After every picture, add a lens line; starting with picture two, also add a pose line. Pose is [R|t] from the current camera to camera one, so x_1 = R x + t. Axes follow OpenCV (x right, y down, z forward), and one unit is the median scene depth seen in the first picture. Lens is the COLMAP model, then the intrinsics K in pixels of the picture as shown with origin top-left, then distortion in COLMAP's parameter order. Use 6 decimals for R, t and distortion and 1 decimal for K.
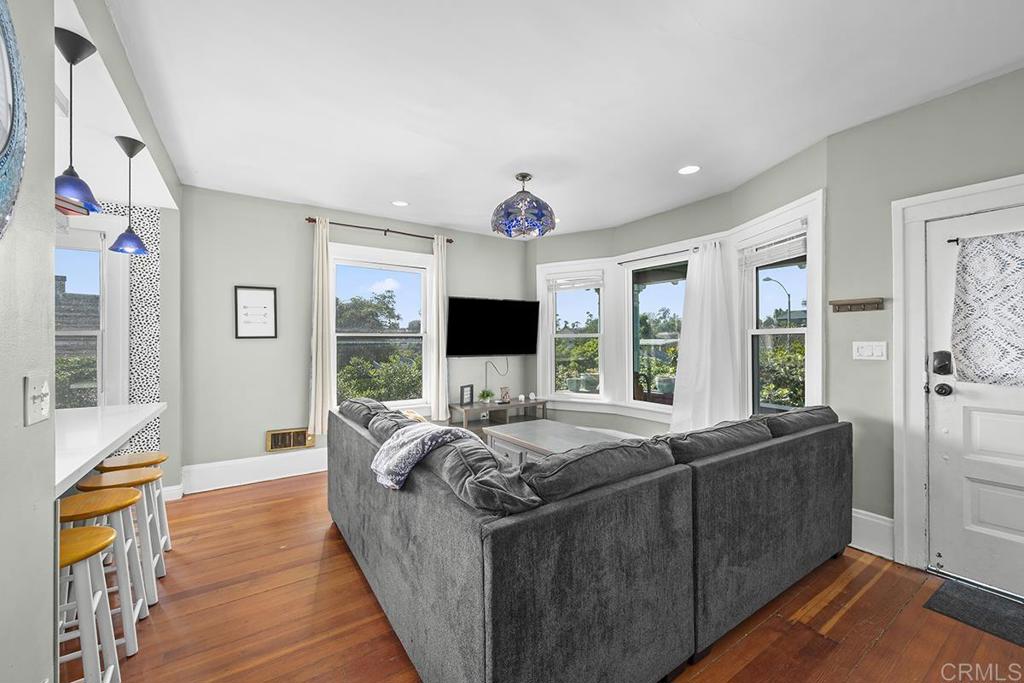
lens RADIAL K [[400.6, 0, 512.0], [0, 400.6, 341.5], [0, 0, 1]] dist [0.000375, -0.000001]
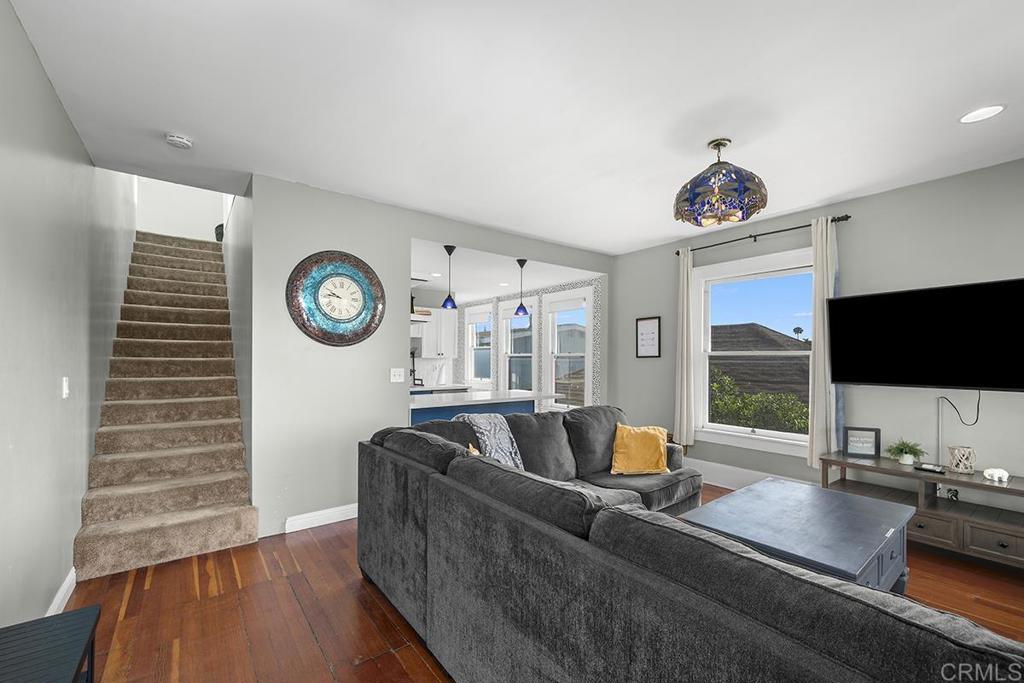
lens RADIAL K [[423.3, 0, 514.4], [0, 423.3, 376.4], [0, 0, 1]] dist [0.000374, 0.000044]
pose [[0.073542, 0.043116, -0.996360, 0.678162], [-0.007427, 0.999061, 0.042684, -0.002595], [0.997265, 0.004261, 0.073793, 0.460139]]
